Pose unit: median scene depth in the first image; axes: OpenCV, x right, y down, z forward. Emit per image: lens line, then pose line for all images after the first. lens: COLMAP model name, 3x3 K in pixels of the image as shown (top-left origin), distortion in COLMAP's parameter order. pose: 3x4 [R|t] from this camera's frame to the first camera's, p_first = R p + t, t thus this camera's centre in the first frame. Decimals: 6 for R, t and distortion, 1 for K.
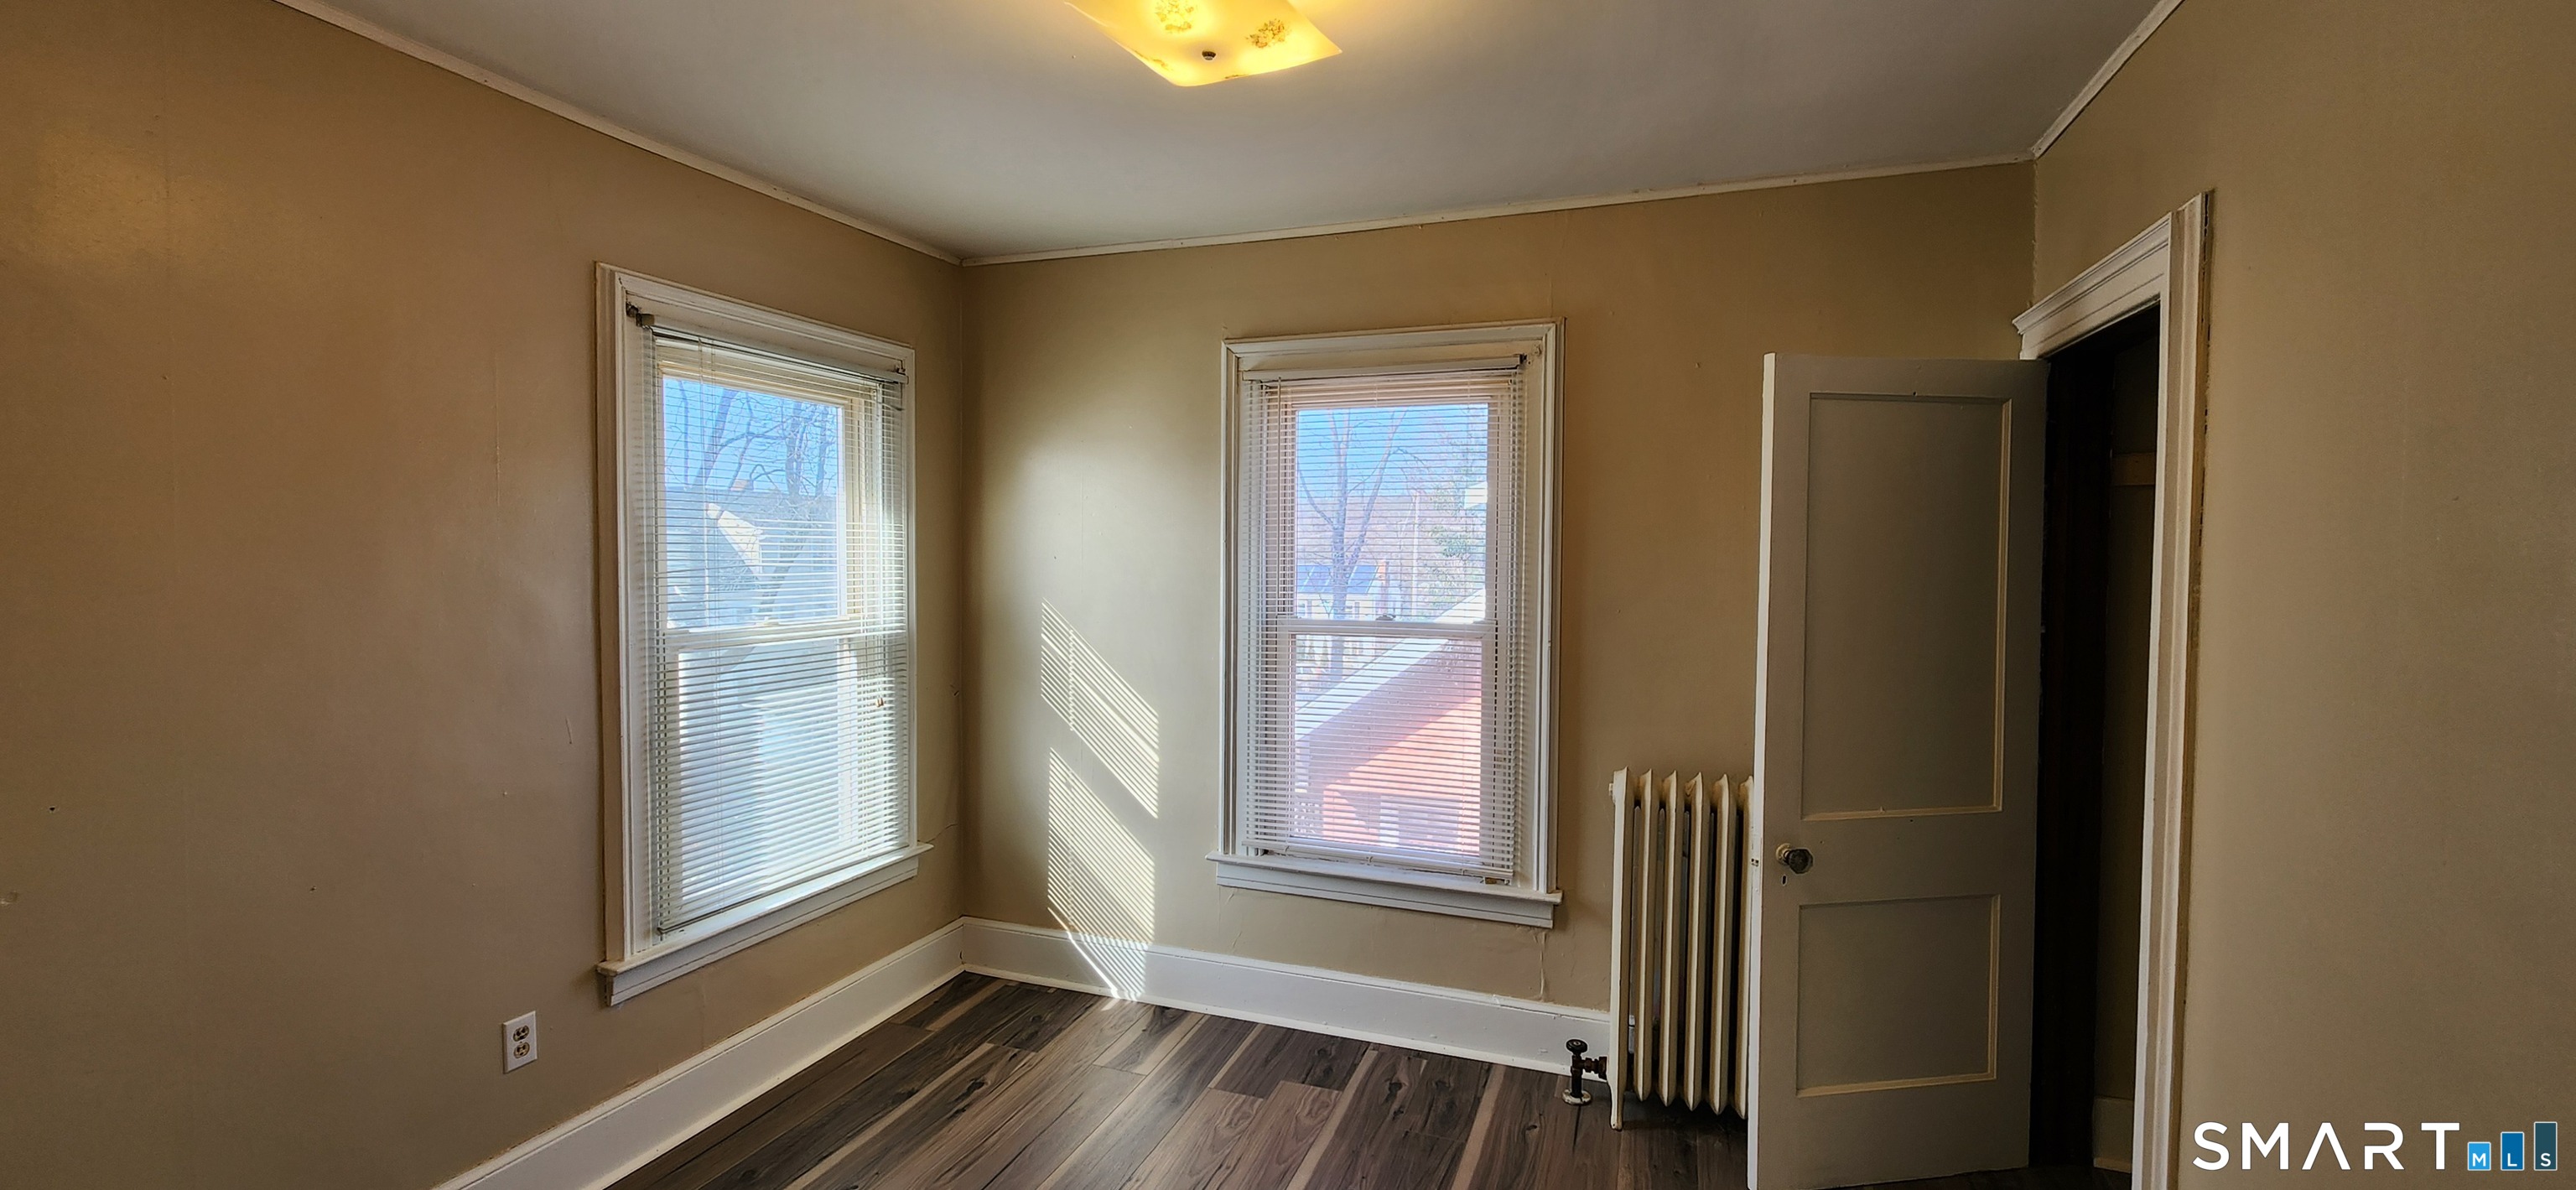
lens RADIAL K [[1036.9, 0, 1289.2], [0, 1036.9, 592.0], [0, 0, 1]] dist [0.002582, -0.000823]
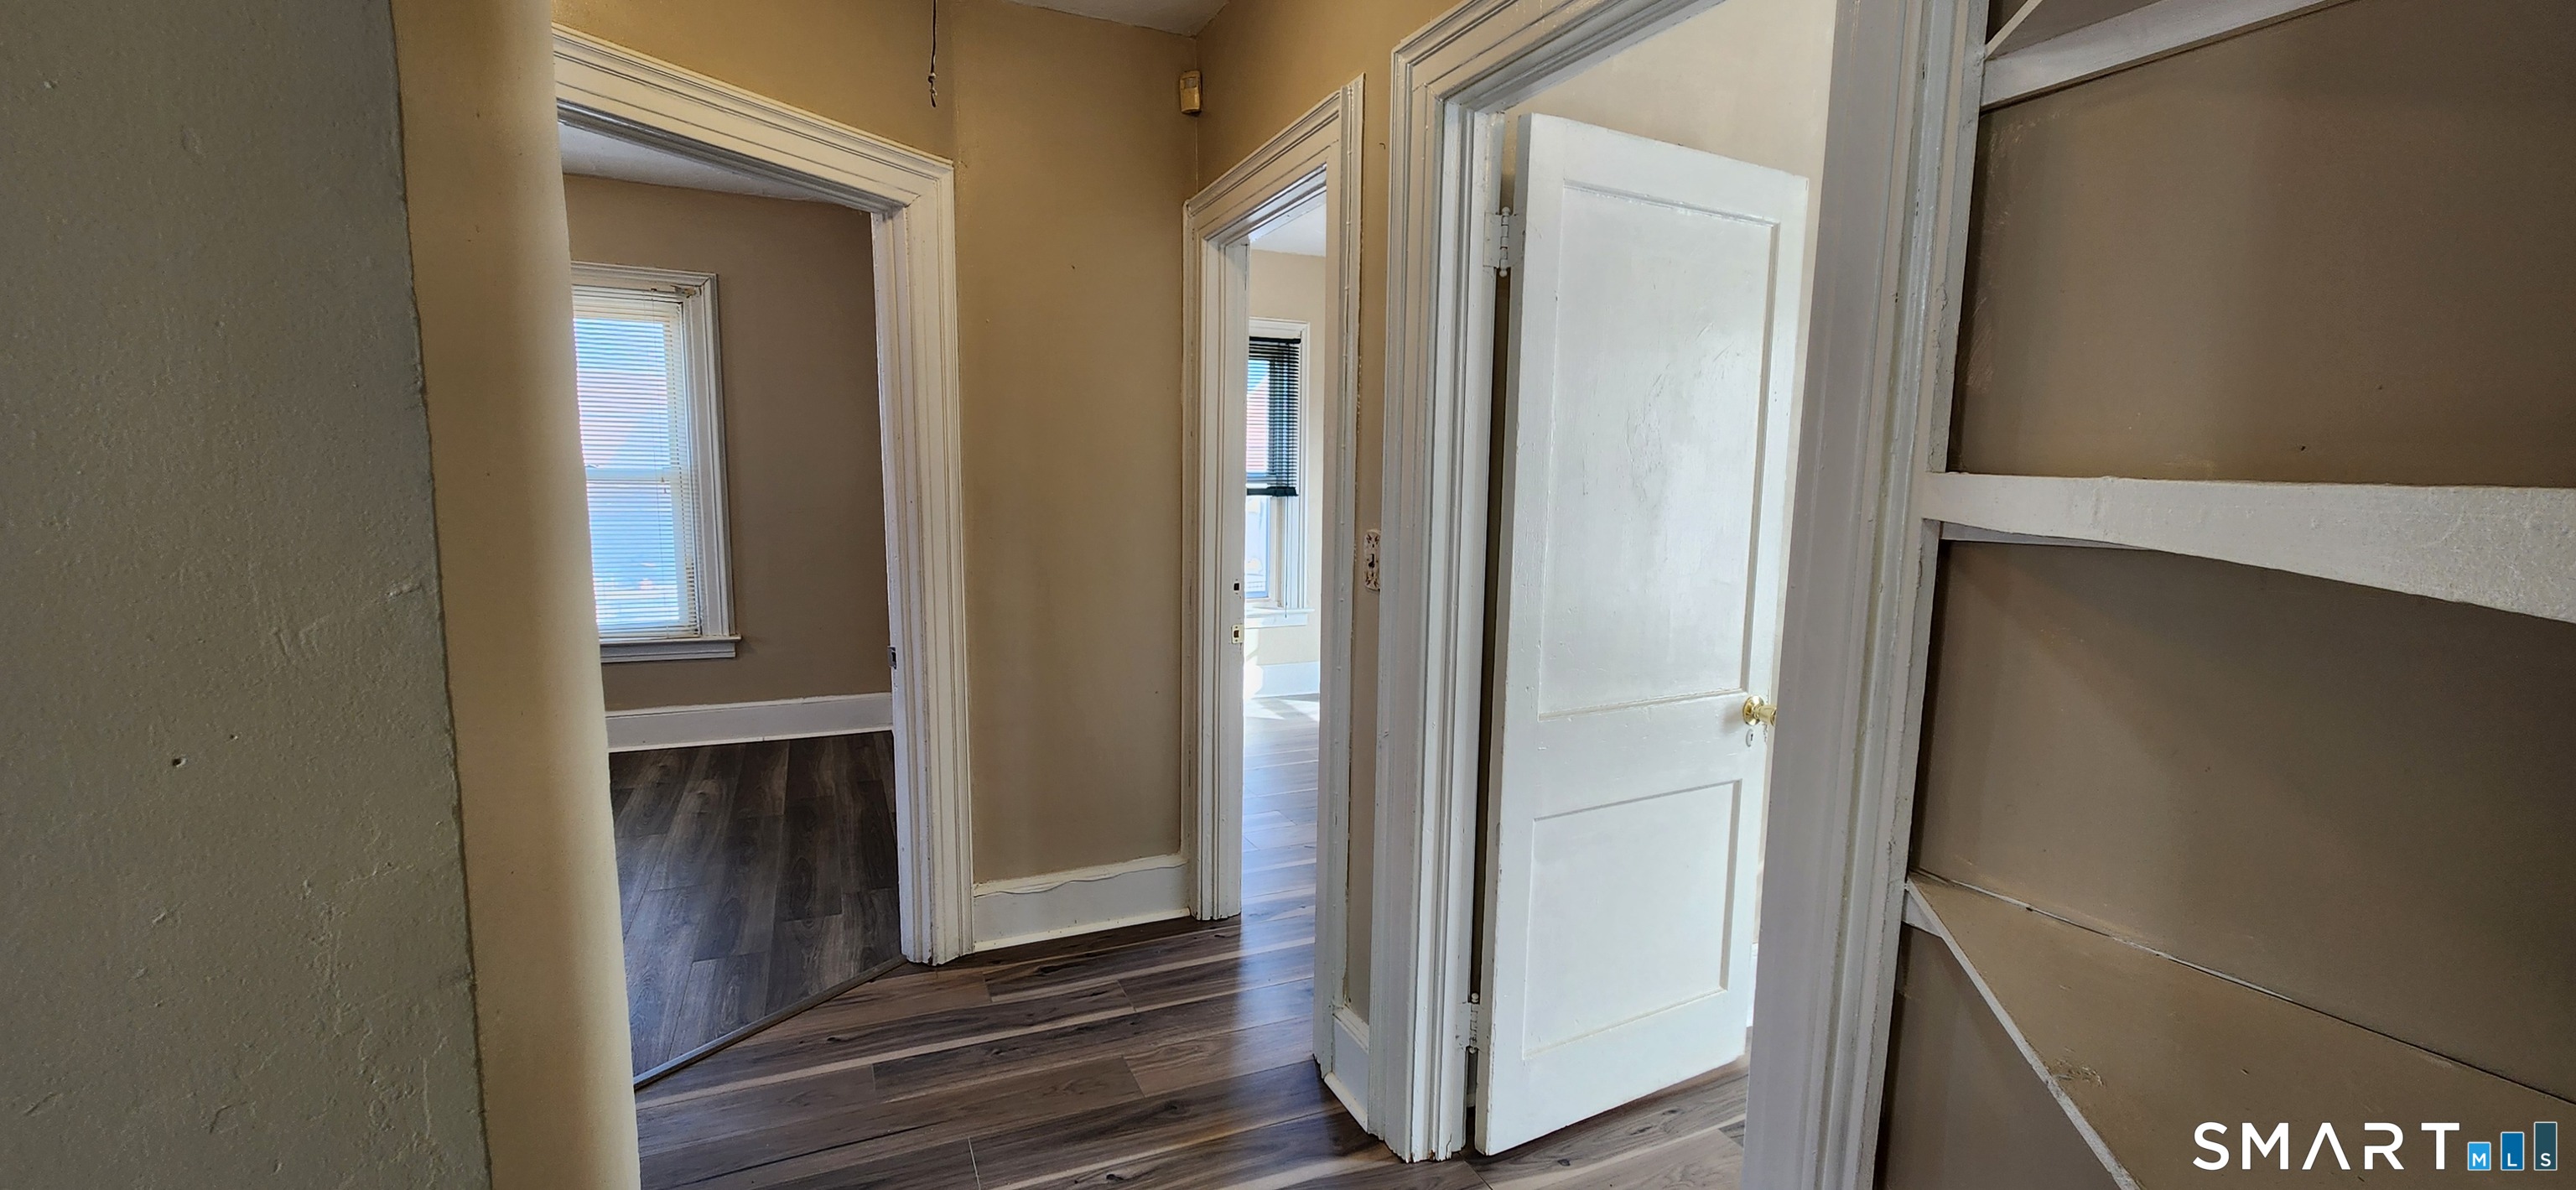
lens RADIAL K [[1036.9, 0, 1301.0], [0, 1036.9, 594.5], [0, 0, 1]] dist [0.002582, -0.000823]
pose [[0.731599, -0.076185, 0.677466, -0.189001], [0.013989, 0.995205, 0.096809, 0.087202], [-0.681592, -0.061348, 0.729156, -0.774183]]
